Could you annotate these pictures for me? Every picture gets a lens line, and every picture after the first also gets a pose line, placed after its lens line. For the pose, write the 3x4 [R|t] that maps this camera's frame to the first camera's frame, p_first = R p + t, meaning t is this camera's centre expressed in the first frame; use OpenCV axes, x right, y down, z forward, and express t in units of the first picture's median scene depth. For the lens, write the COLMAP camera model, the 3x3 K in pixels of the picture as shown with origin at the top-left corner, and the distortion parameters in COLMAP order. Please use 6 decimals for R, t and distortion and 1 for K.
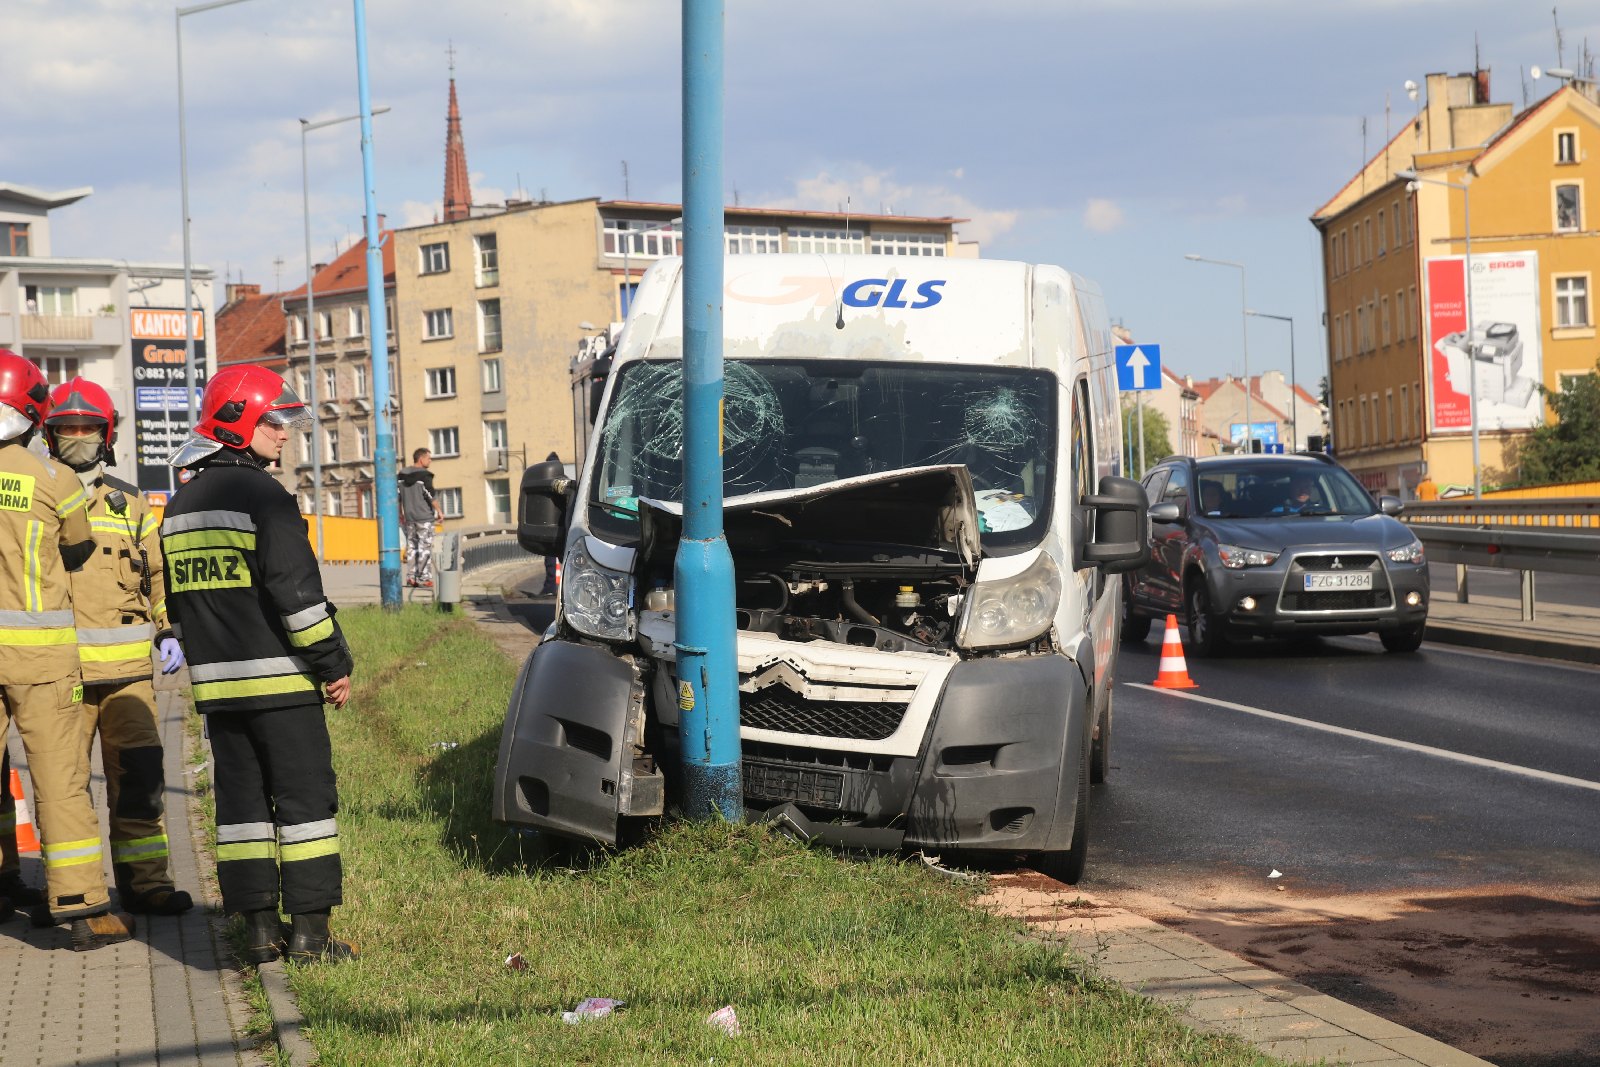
lens RADIAL K [[3341.0, 0, 832.9], [0, 3341.0, 554.9], [0, 0, 1]] dist [0.163853, 0.608492]
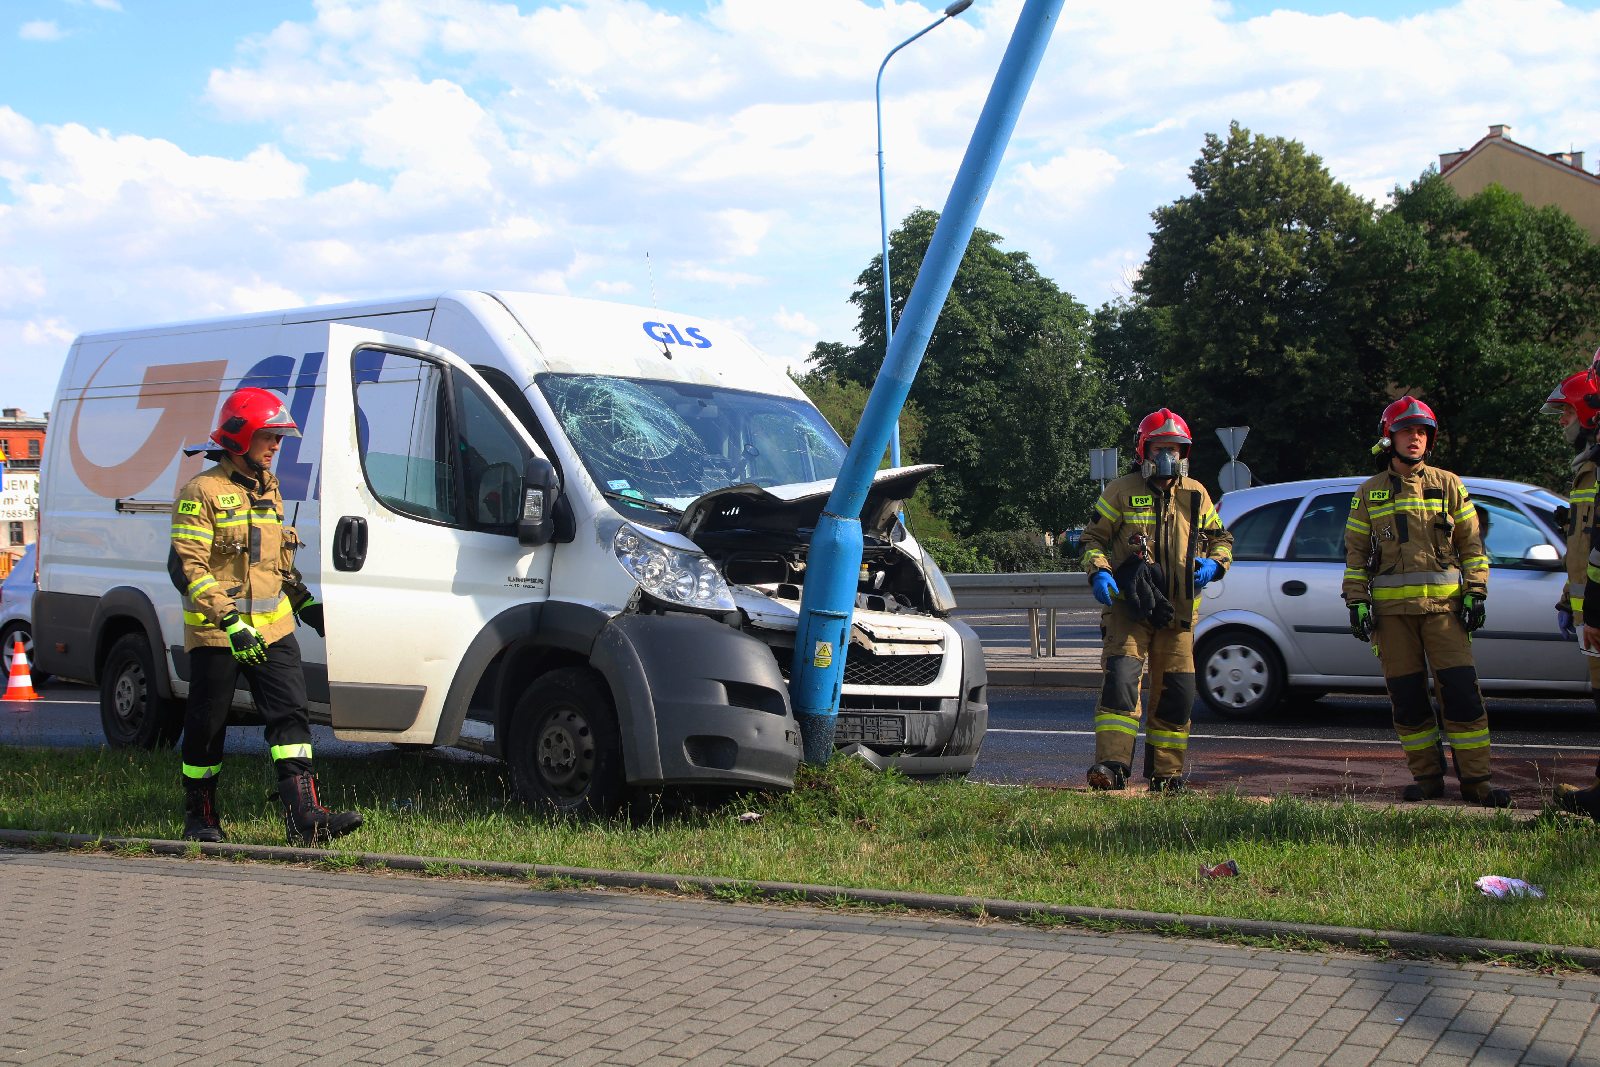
lens RADIAL K [[2016.0, 0, 800.0], [0, 2016.0, 533.5], [0, 0, 1]] dist [0.026201, 0.056075]
pose [[0.653659, 0.009851, 0.756725, -0.238744], [0.027676, 0.998935, -0.036911, 0.010698], [-0.756283, 0.045071, 0.652691, 0.228067]]
